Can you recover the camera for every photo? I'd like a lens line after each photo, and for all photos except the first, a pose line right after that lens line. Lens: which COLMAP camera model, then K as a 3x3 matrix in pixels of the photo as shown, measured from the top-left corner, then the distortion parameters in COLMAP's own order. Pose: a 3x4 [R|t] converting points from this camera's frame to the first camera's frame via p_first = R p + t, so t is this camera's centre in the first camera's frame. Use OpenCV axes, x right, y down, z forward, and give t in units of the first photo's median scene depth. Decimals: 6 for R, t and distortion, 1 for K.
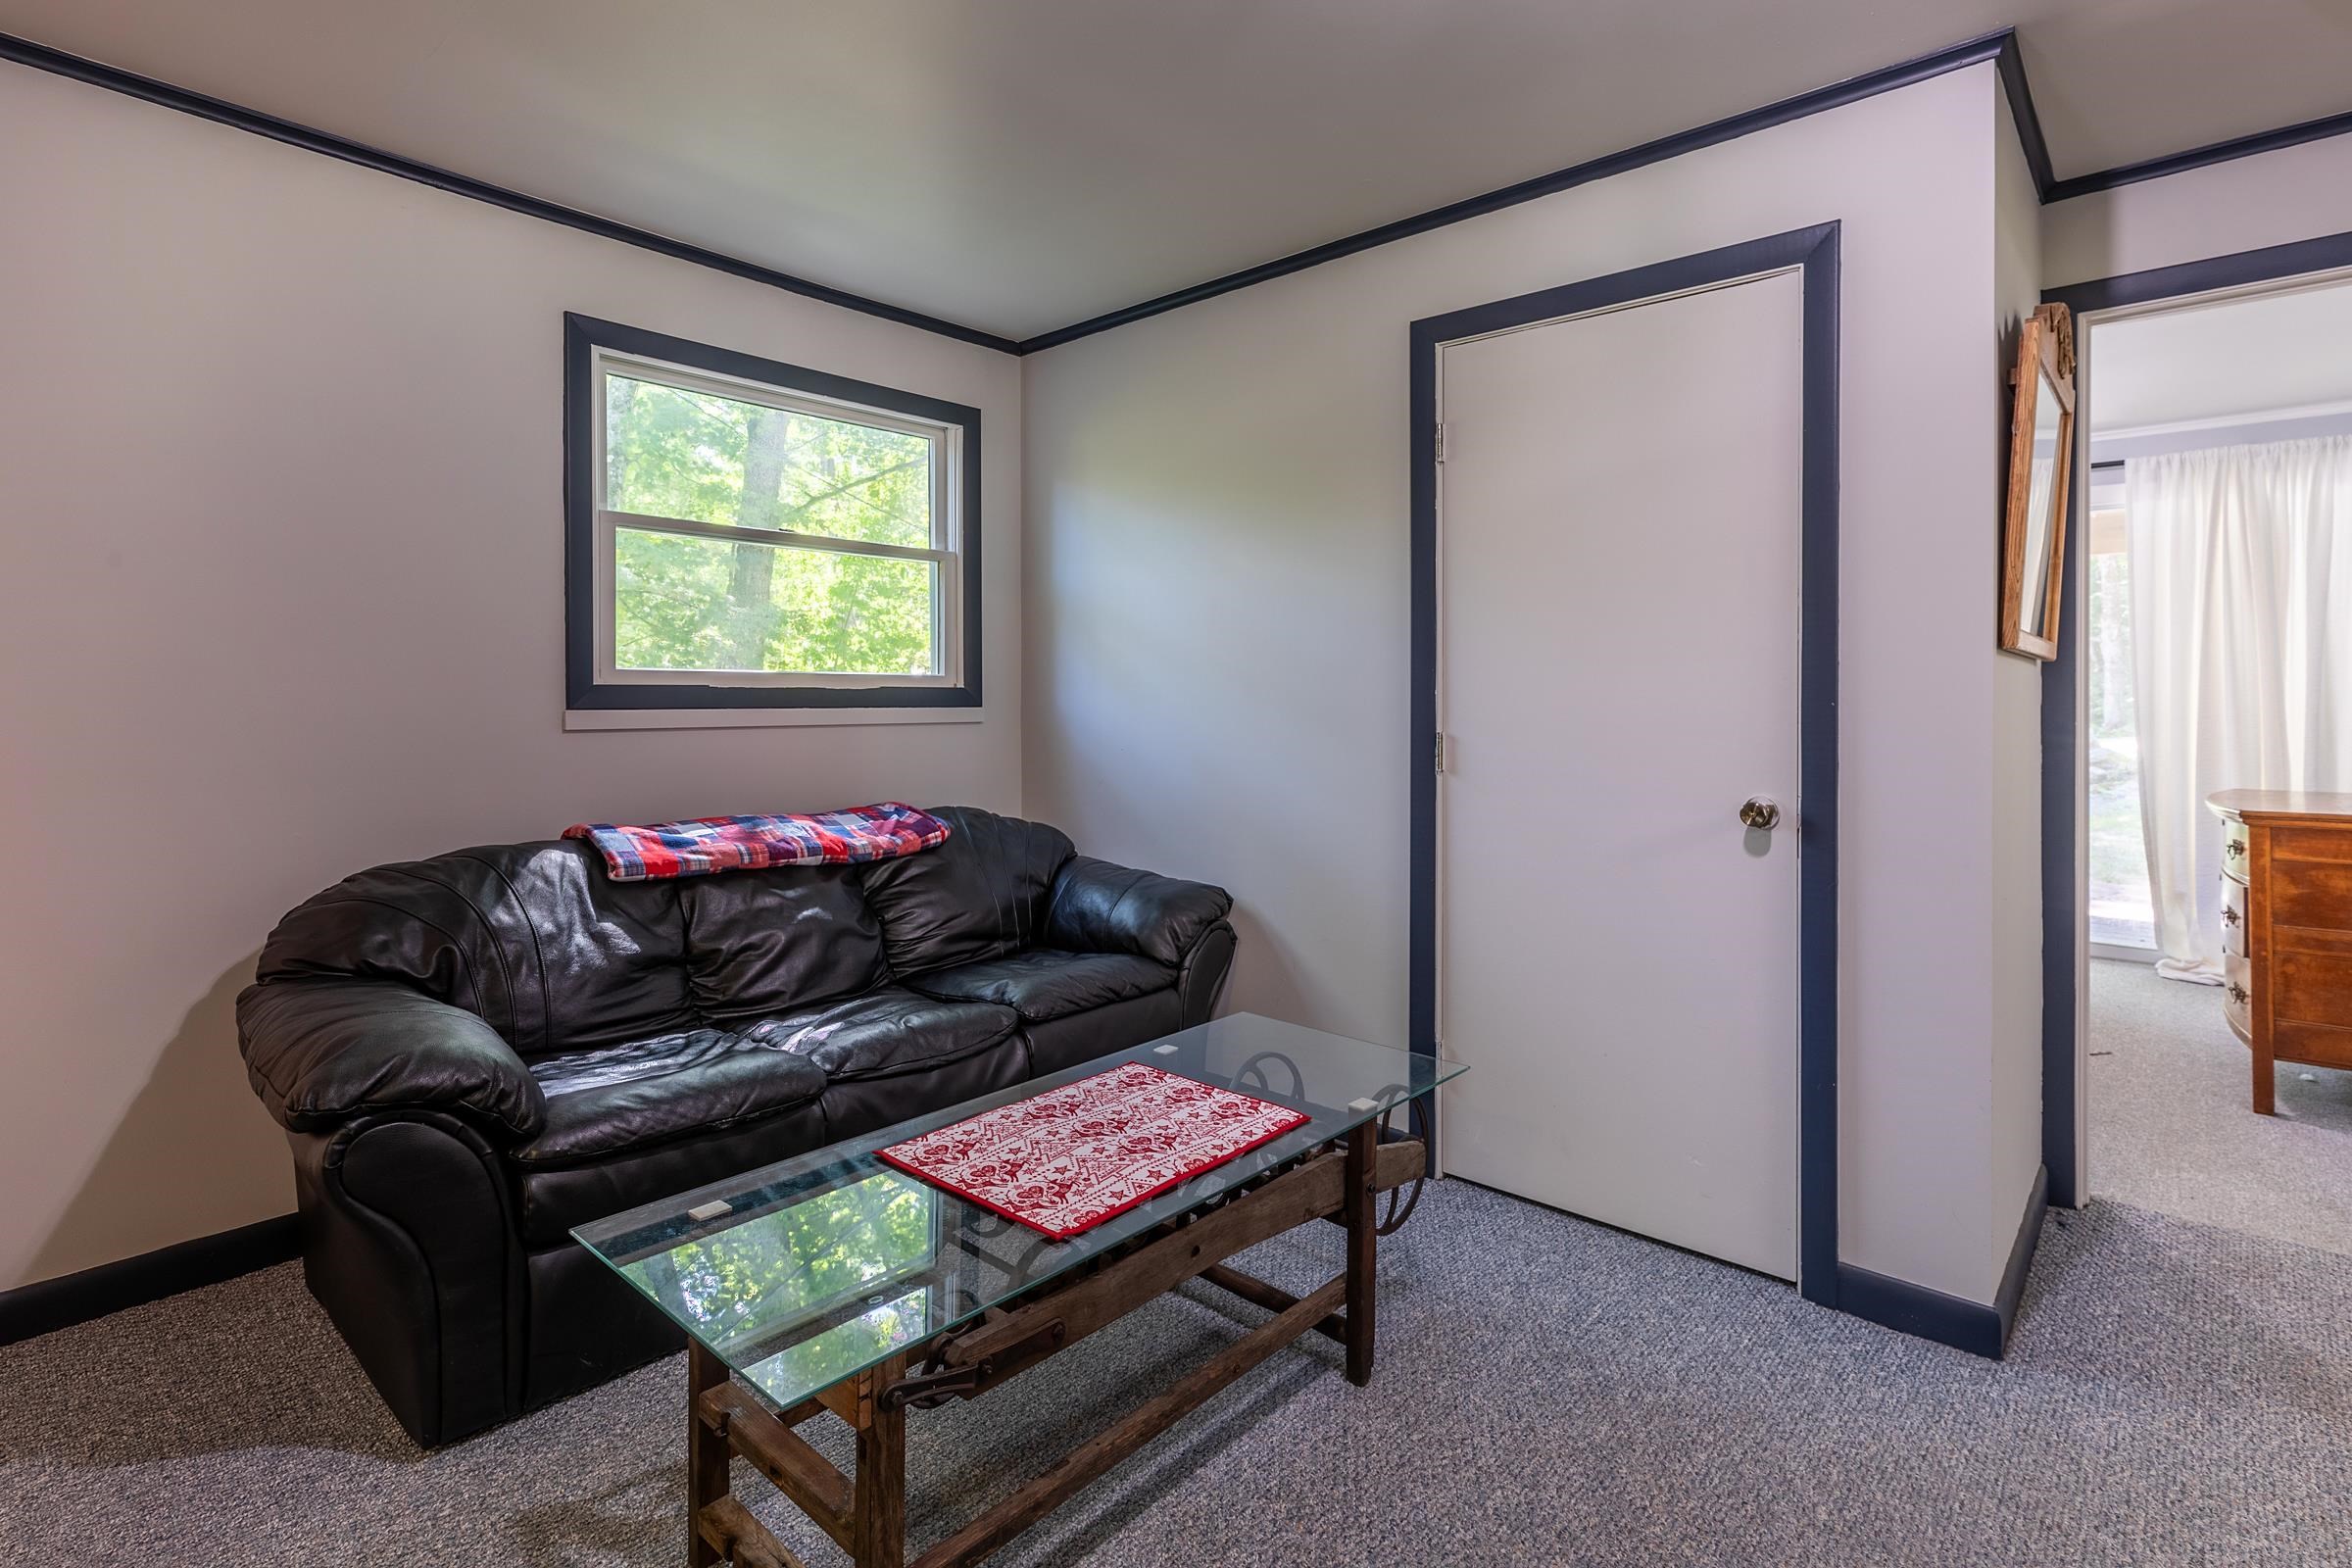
lens RADIAL K [[1139.2, 0, 1166.1], [0, 1139.2, 696.8], [0, 0, 1]] dist [0.003563, 0.001300]
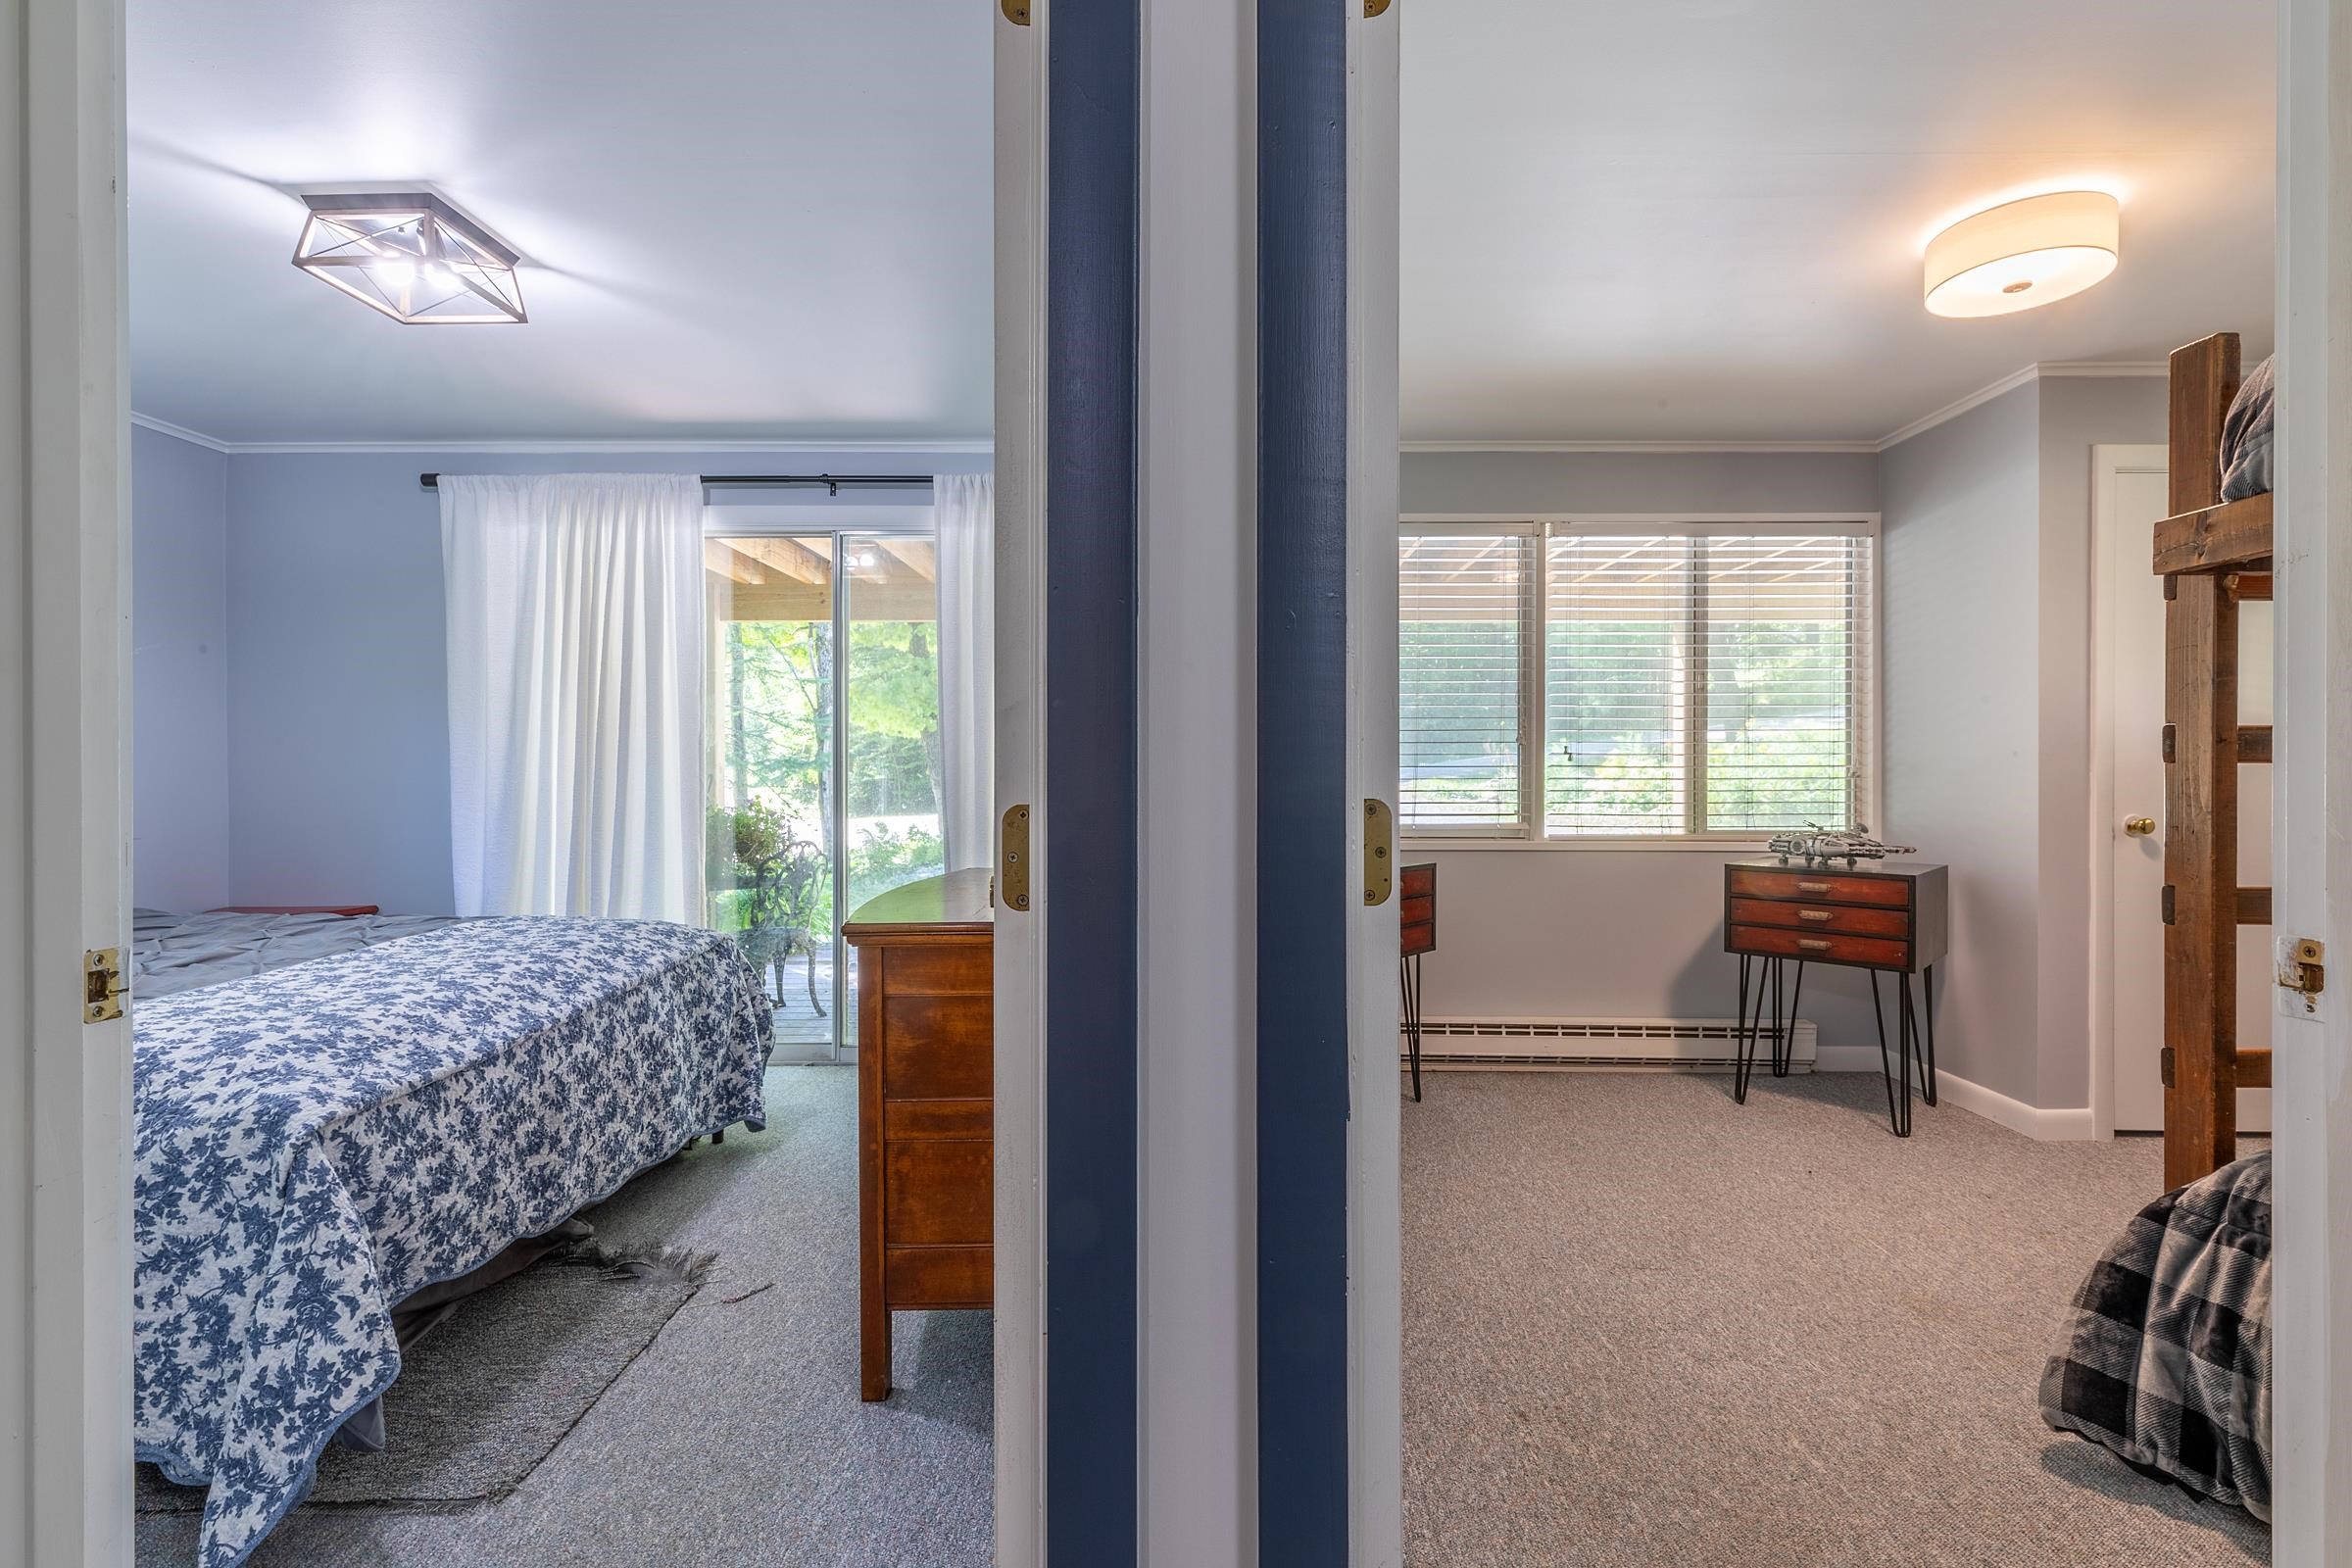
lens RADIAL K [[1062.8, 0, 1180.7], [0, 1062.8, 777.0], [0, 0, 1]] dist [0.001113, 0.001369]
pose [[0.748426, -0.006164, 0.663190, 0.679628], [0.002307, 0.999975, 0.006691, 0.015469], [-0.663214, -0.003477, 0.748422, 0.435856]]
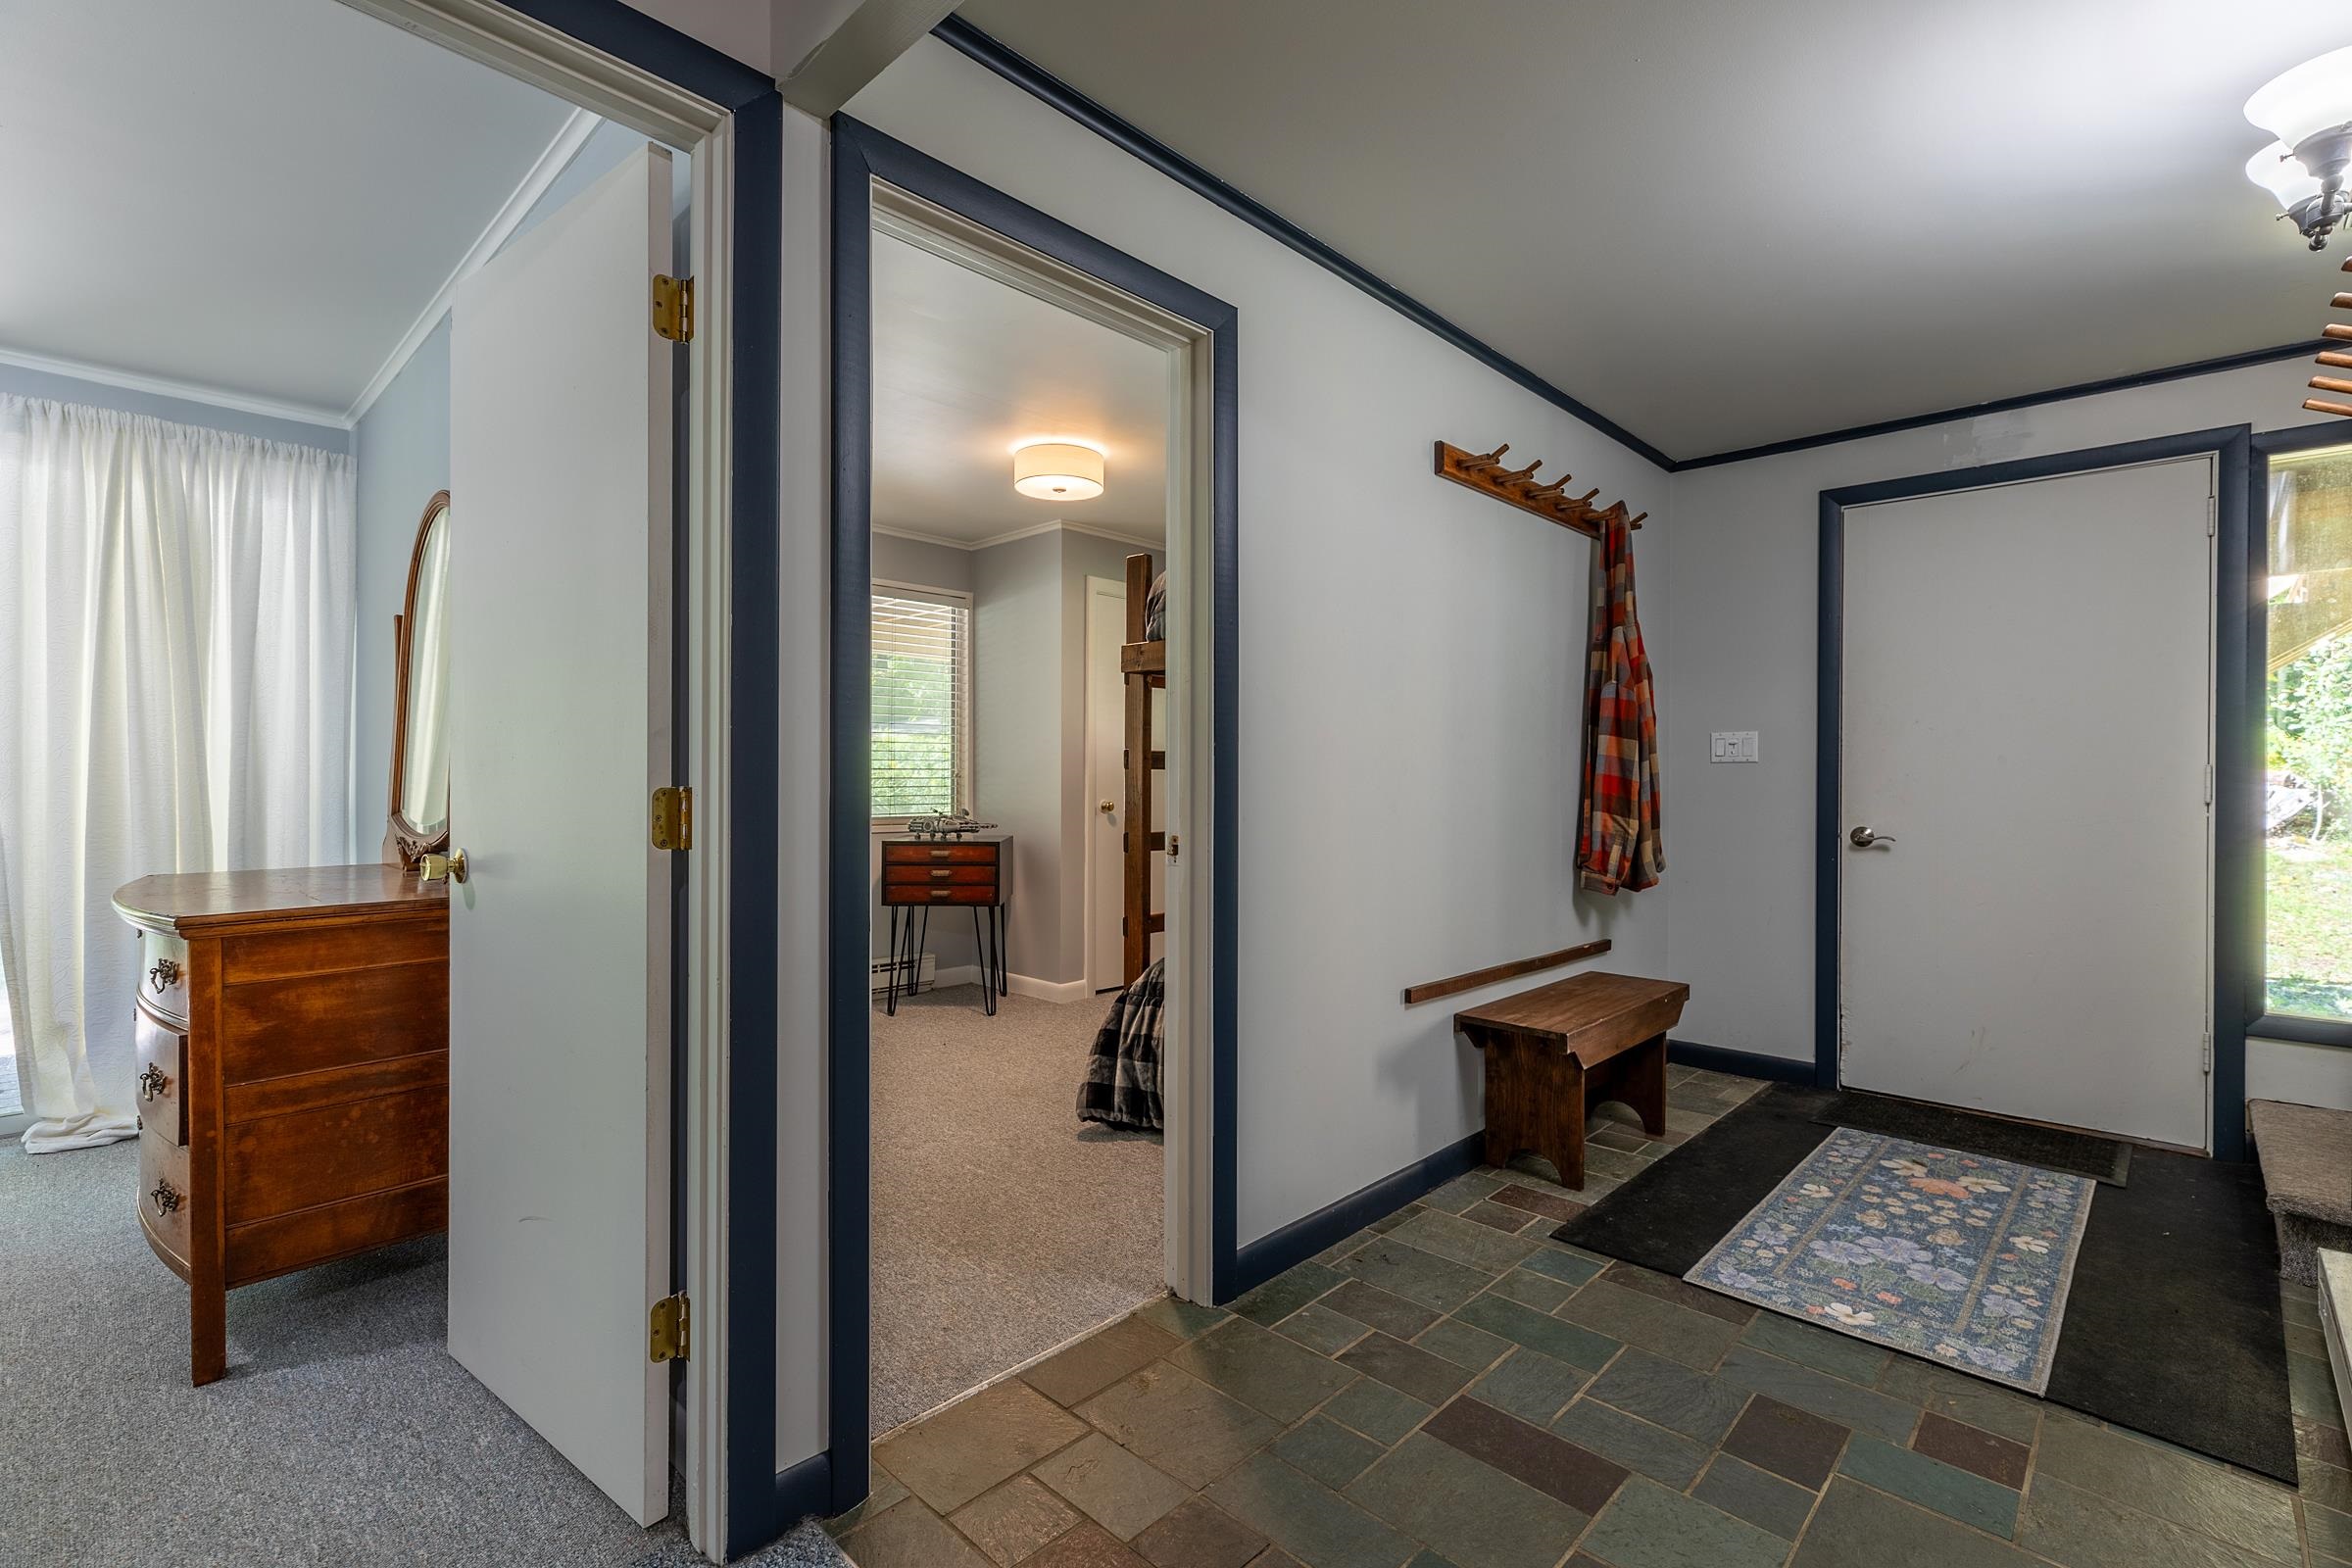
lens RADIAL K [[1062.8, 0, 1180.7], [0, 1062.8, 777.0], [0, 0, 1]] dist [0.001113, 0.001369]
pose [[0.029017, -0.003746, 0.999572, 0.363298], [-0.005184, 0.999979, 0.003898, 0.016479], [-0.999565, -0.005295, 0.028997, 0.423673]]
